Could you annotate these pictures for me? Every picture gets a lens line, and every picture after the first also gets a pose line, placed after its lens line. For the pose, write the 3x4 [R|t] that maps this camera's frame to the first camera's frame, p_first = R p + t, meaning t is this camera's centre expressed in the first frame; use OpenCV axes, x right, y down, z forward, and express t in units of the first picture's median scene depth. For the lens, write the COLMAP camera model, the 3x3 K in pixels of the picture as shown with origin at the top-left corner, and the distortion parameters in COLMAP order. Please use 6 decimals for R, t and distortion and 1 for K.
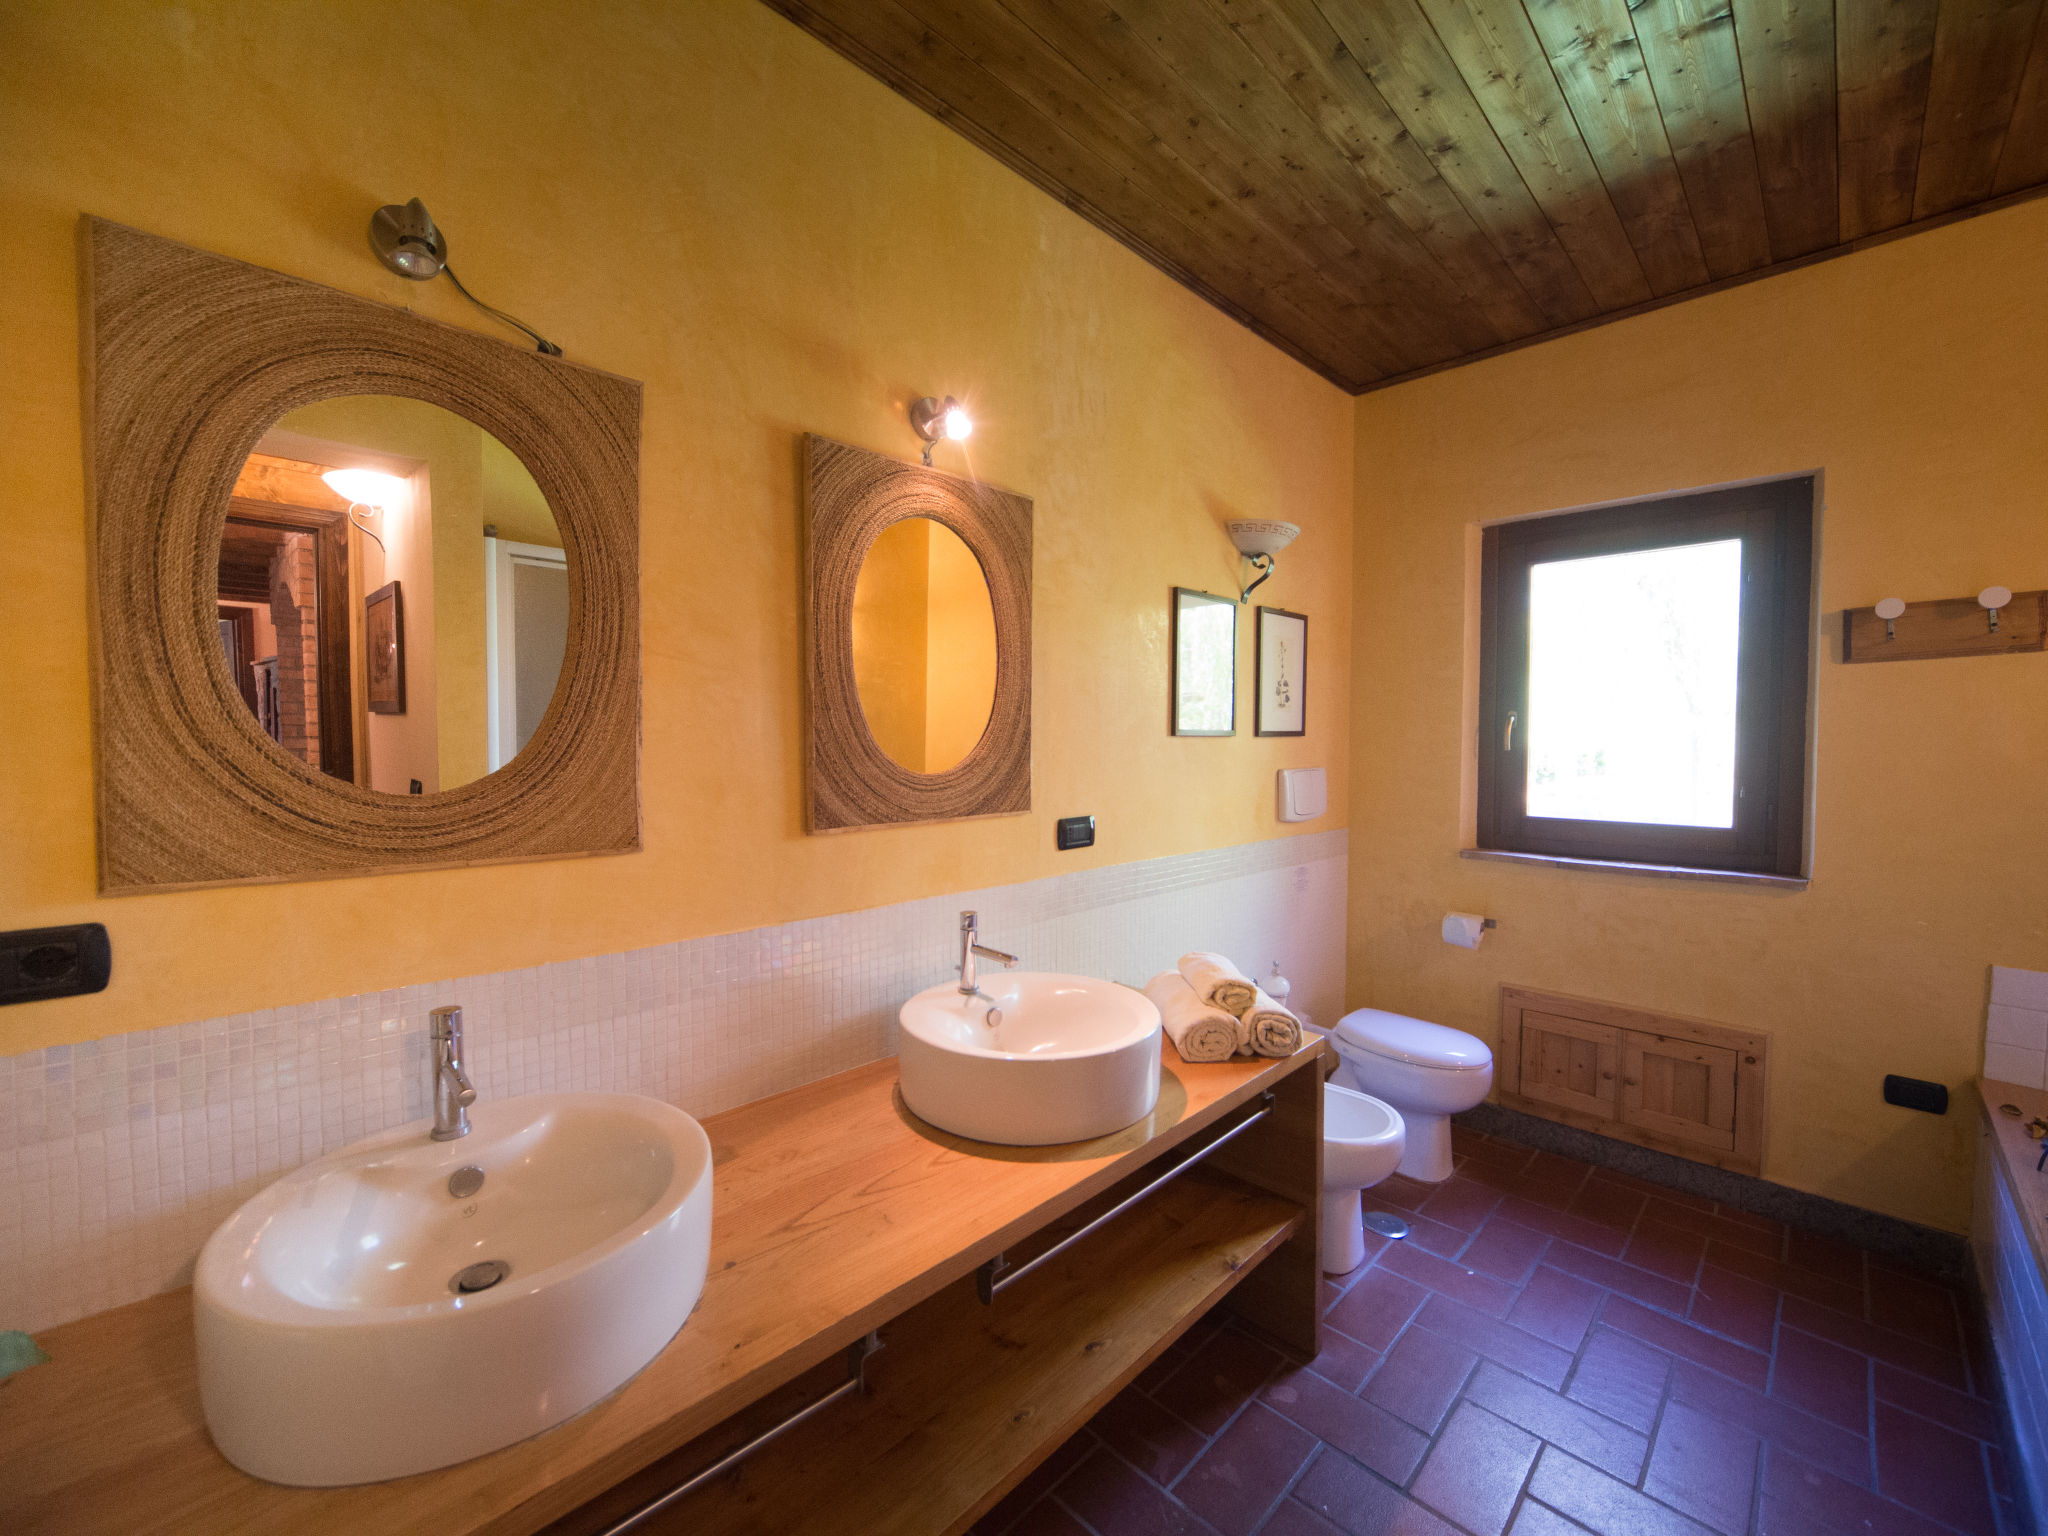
lens RADIAL K [[823.8, 0, 1024.0], [0, 823.8, 768.0], [0, 0, 1]] dist [-0.001004, -0.000035]
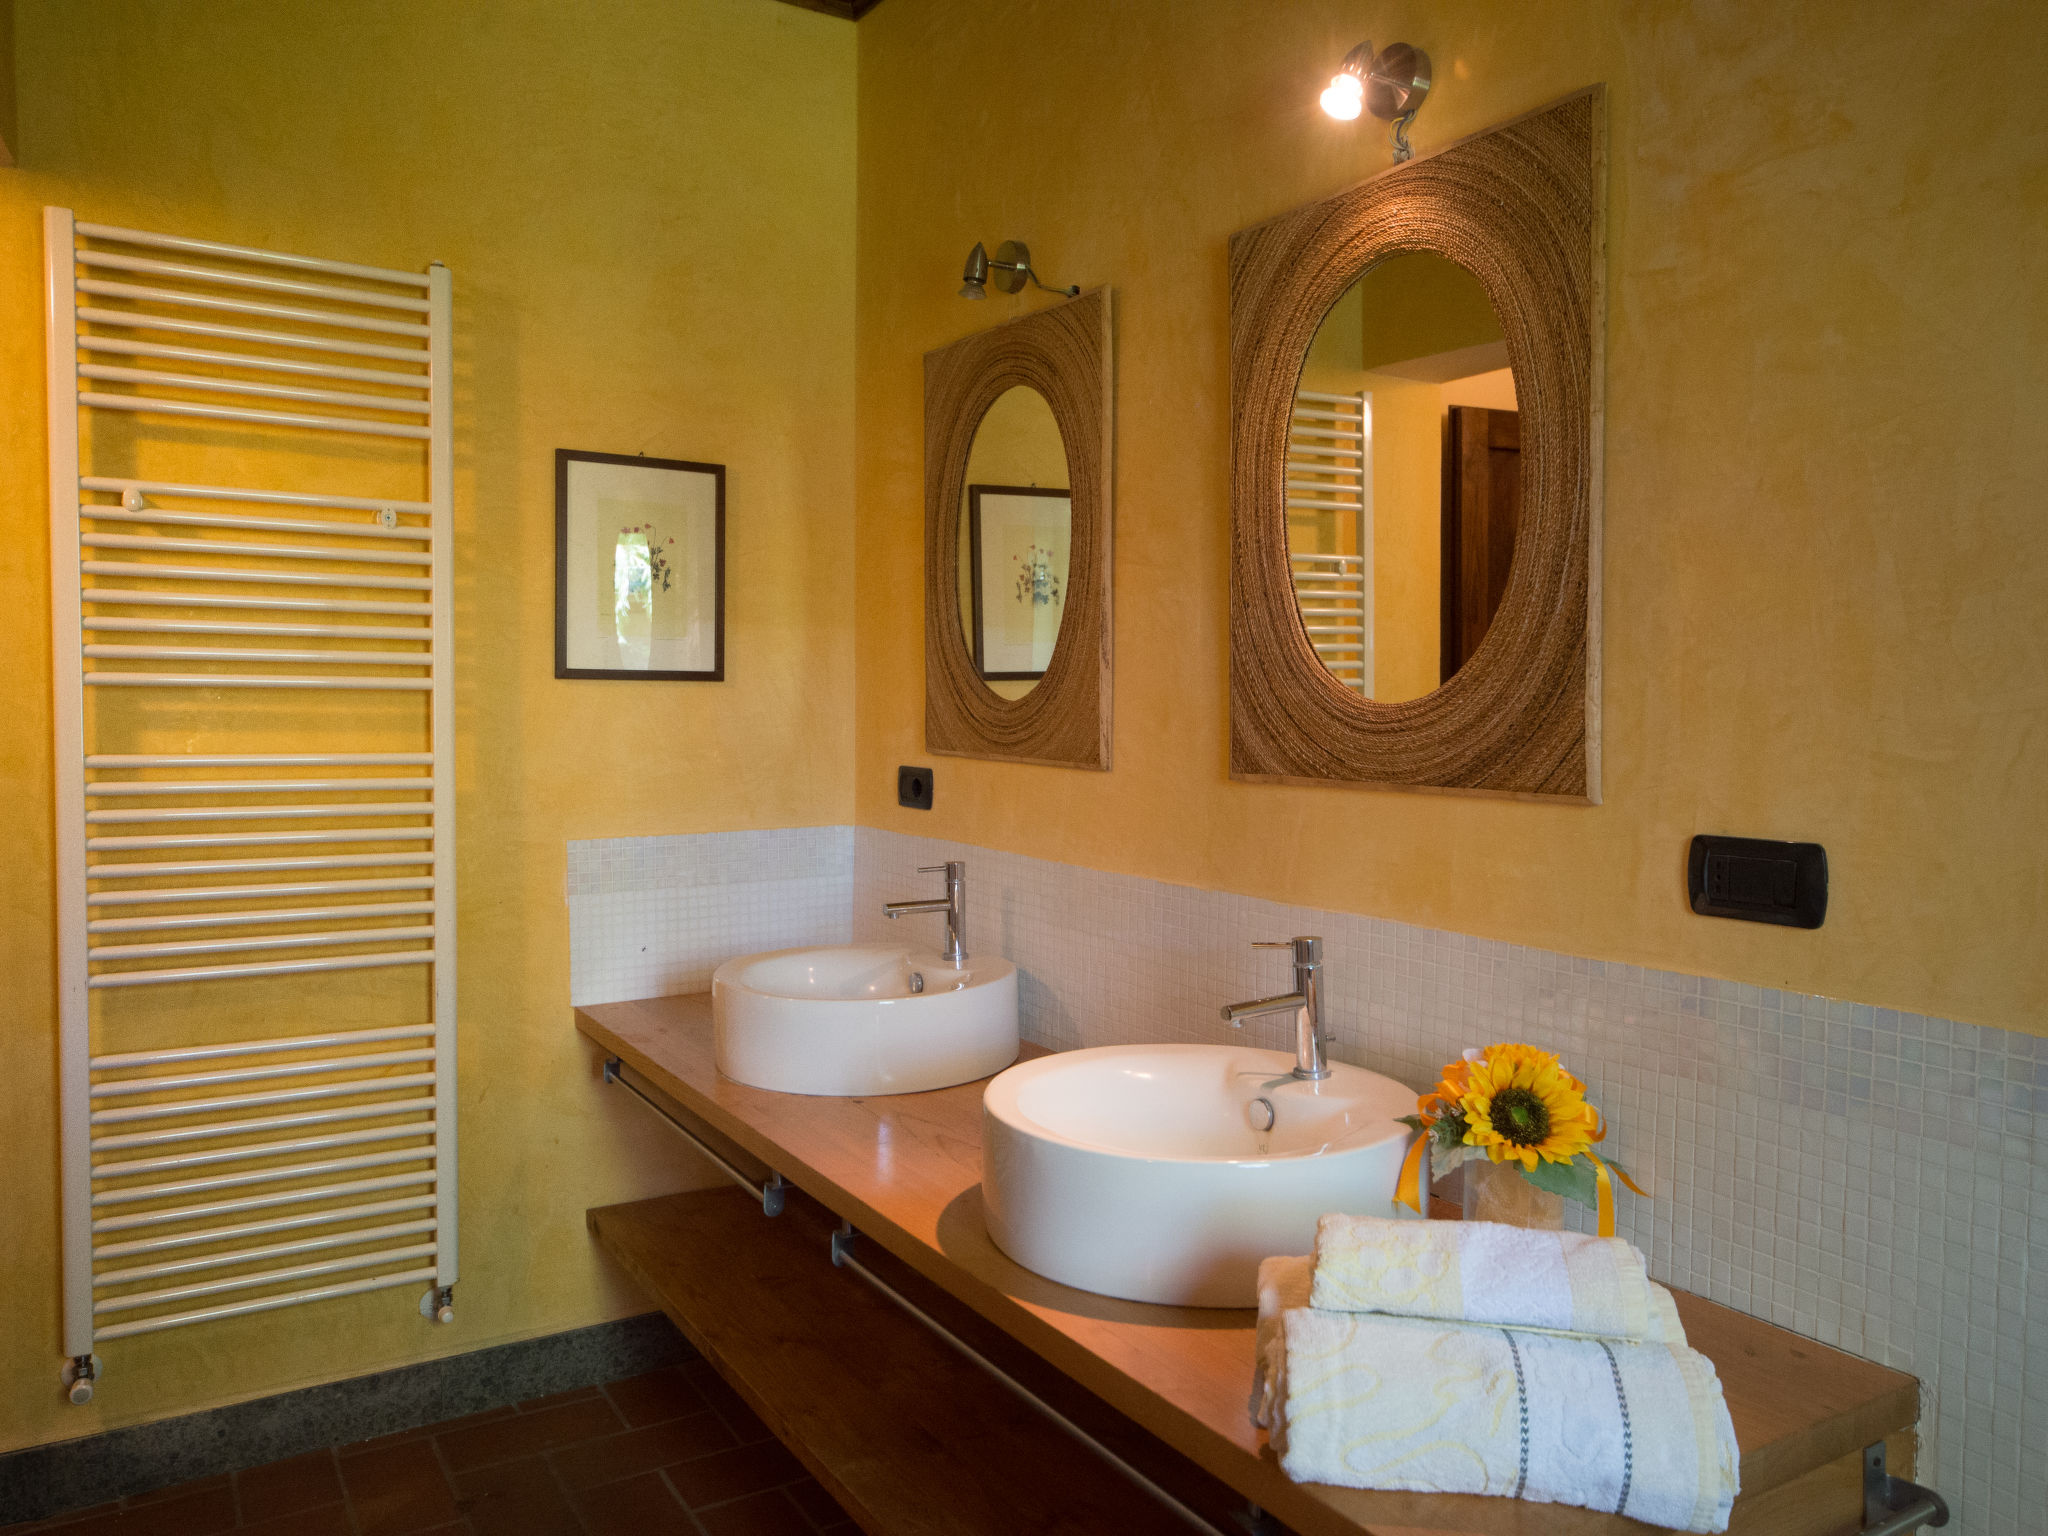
lens RADIAL K [[1464.9, 0, 1024.0], [0, 1464.9, 768.0], [0, 0, 1]] dist [0.003802, 0.000597]
pose [[-0.220330, 0.042405, -0.974503, 1.058768], [-0.045836, 0.997501, 0.053769, 0.009322], [0.974348, 0.056514, -0.217836, 1.105776]]
